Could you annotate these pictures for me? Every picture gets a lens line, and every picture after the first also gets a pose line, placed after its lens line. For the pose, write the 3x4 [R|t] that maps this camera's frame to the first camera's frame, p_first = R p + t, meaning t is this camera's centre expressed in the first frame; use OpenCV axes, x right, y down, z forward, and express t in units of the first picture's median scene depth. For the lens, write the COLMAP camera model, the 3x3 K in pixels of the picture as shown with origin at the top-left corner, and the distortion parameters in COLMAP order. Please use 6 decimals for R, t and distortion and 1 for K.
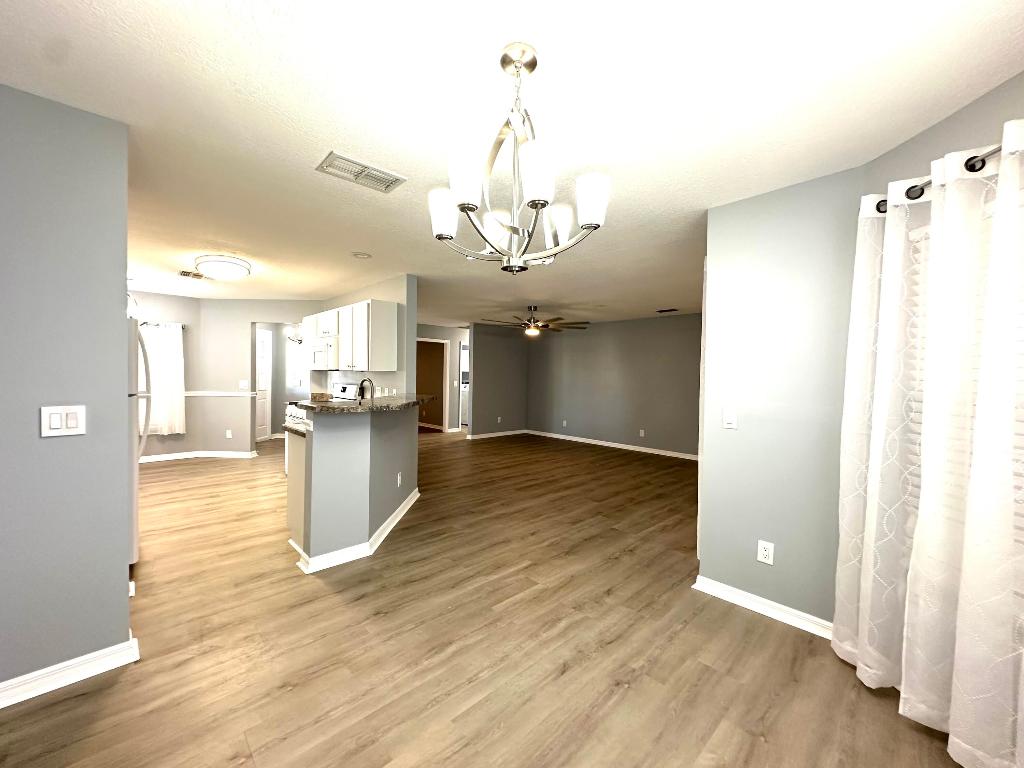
lens RADIAL K [[409.4, 0, 510.1], [0, 409.4, 384.0], [0, 0, 1]] dist [0.000835, 0.000460]
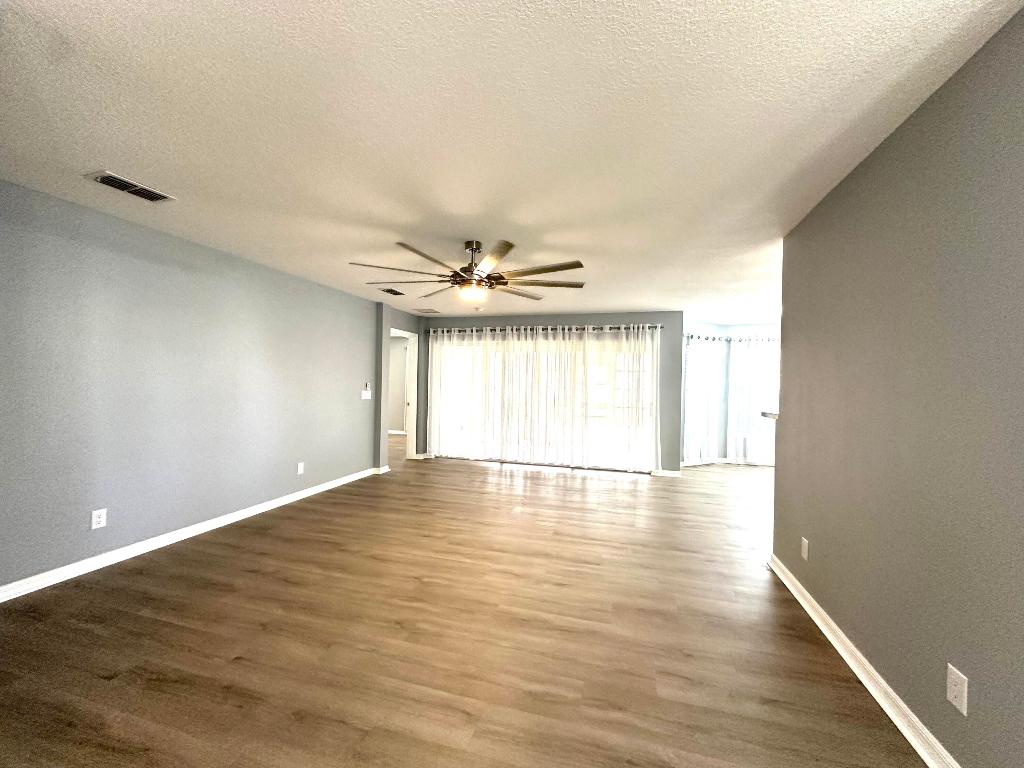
lens RADIAL K [[409.4, 0, 510.1], [0, 409.4, 384.0], [0, 0, 1]] dist [0.000835, 0.000460]
pose [[-0.504427, -0.036212, 0.862695, -0.699591], [-0.013269, 0.999327, 0.034188, -0.056731], [-0.863352, 0.005798, -0.504568, 2.058114]]
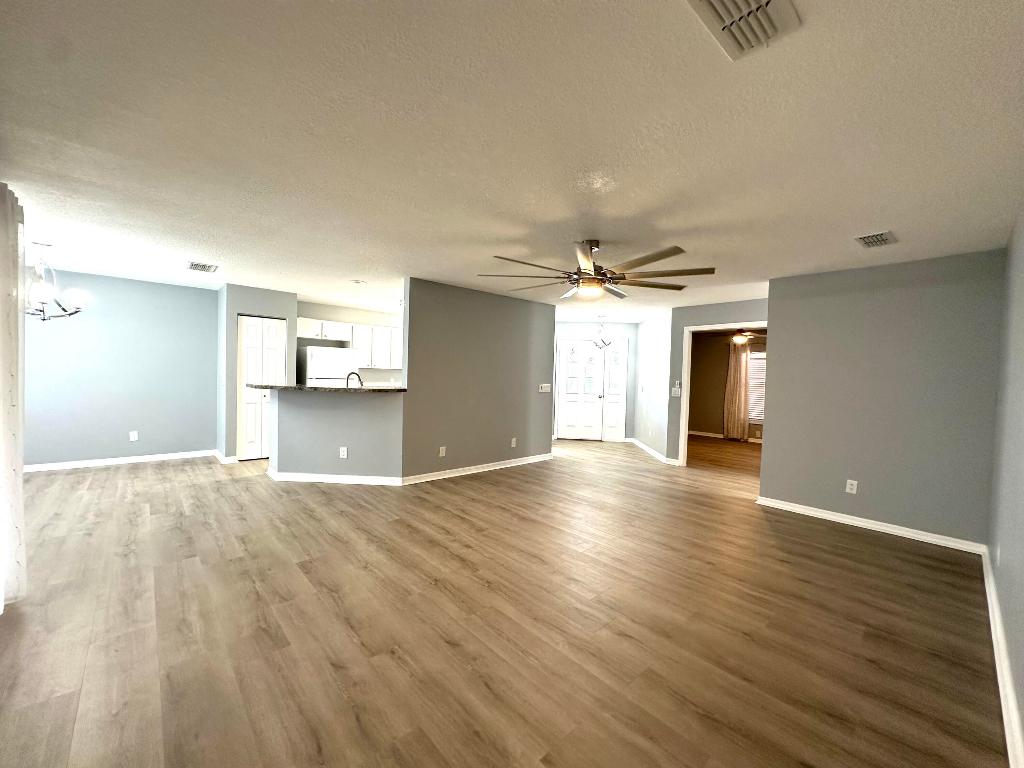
lens RADIAL K [[409.4, 0, 510.1], [0, 409.4, 384.0], [0, 0, 1]] dist [0.000835, 0.000460]
pose [[-0.029277, 0.006721, -0.999549, 0.980437], [-0.048873, 0.998772, 0.008147, -0.012614], [0.998376, 0.049090, -0.028912, 1.555973]]
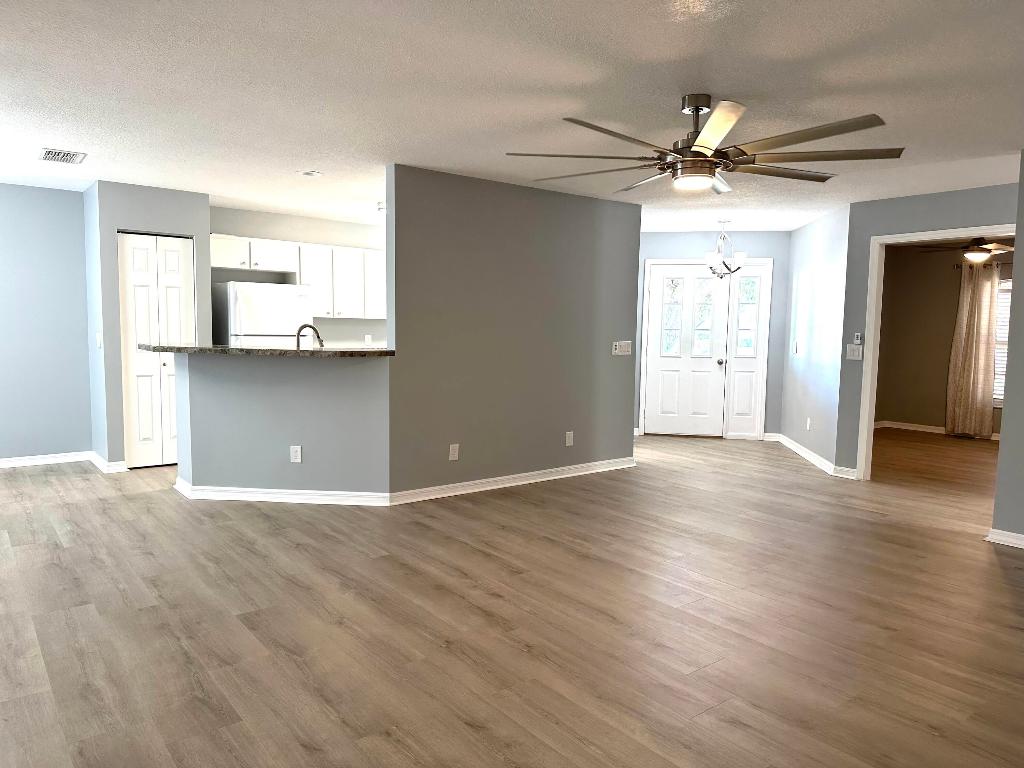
lens RADIAL K [[715.8, 0, 517.7], [0, 715.8, 387.3], [0, 0, 1]] dist [0.077610, -0.101650]
pose [[-0.097401, 0.067825, -0.992931, 1.059583], [-0.038147, 0.996688, 0.071824, -0.008999], [0.994514, 0.044873, -0.094491, 1.566238]]
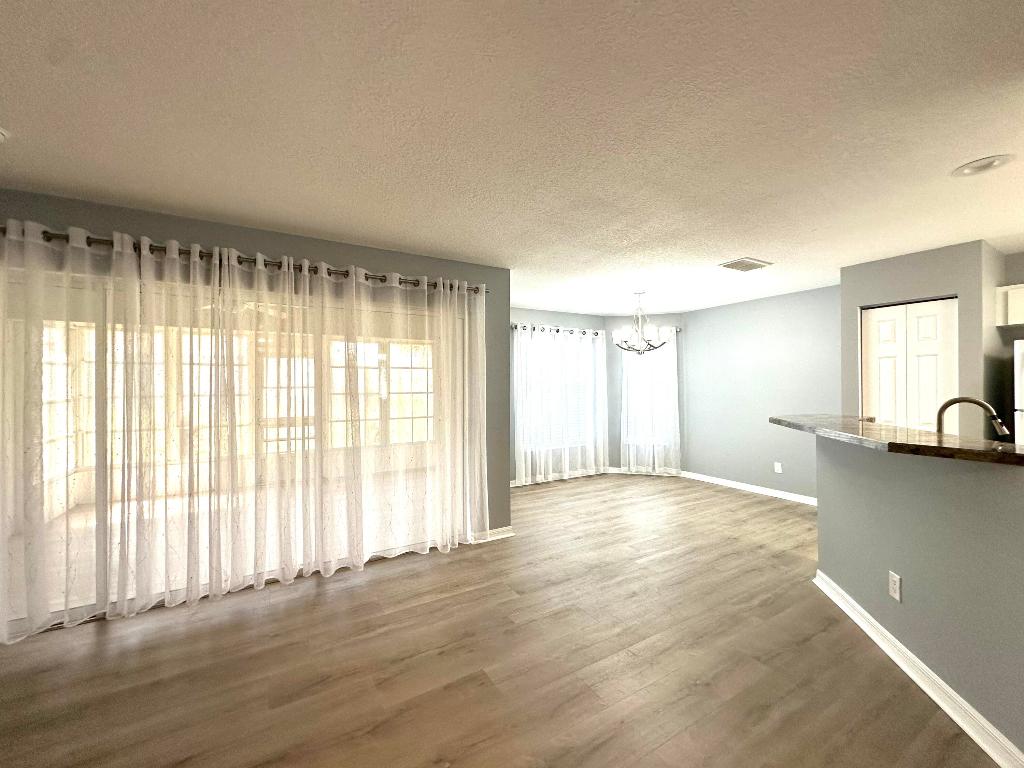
lens RADIAL K [[409.4, 0, 510.1], [0, 409.4, 384.0], [0, 0, 1]] dist [0.000835, 0.000460]
pose [[-0.973716, -0.013974, 0.227335, 0.103997], [-0.009755, 0.999759, 0.019672, -0.036430], [-0.227555, 0.016937, -0.973618, 1.654038]]
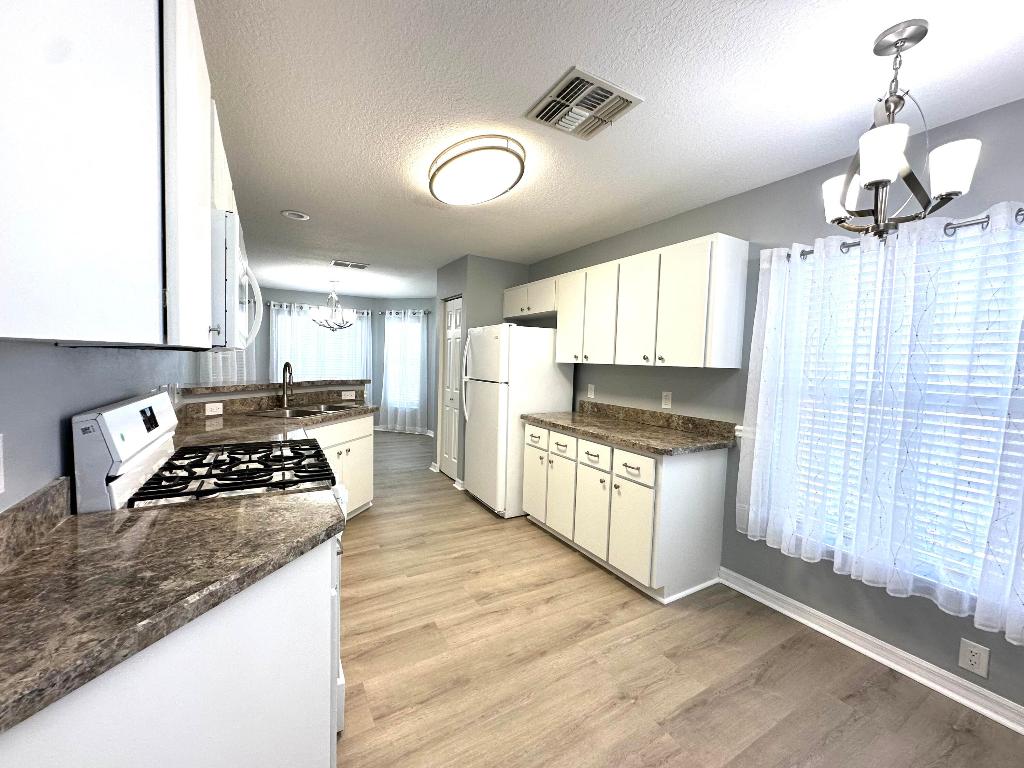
lens RADIAL K [[409.4, 0, 510.1], [0, 409.4, 384.0], [0, 0, 1]] dist [0.000835, 0.000460]
pose [[-0.974238, -0.062049, 0.216818, -0.990793], [-0.045866, 0.995827, 0.078897, -0.057223], [-0.220808, 0.066920, -0.973019, 1.730821]]
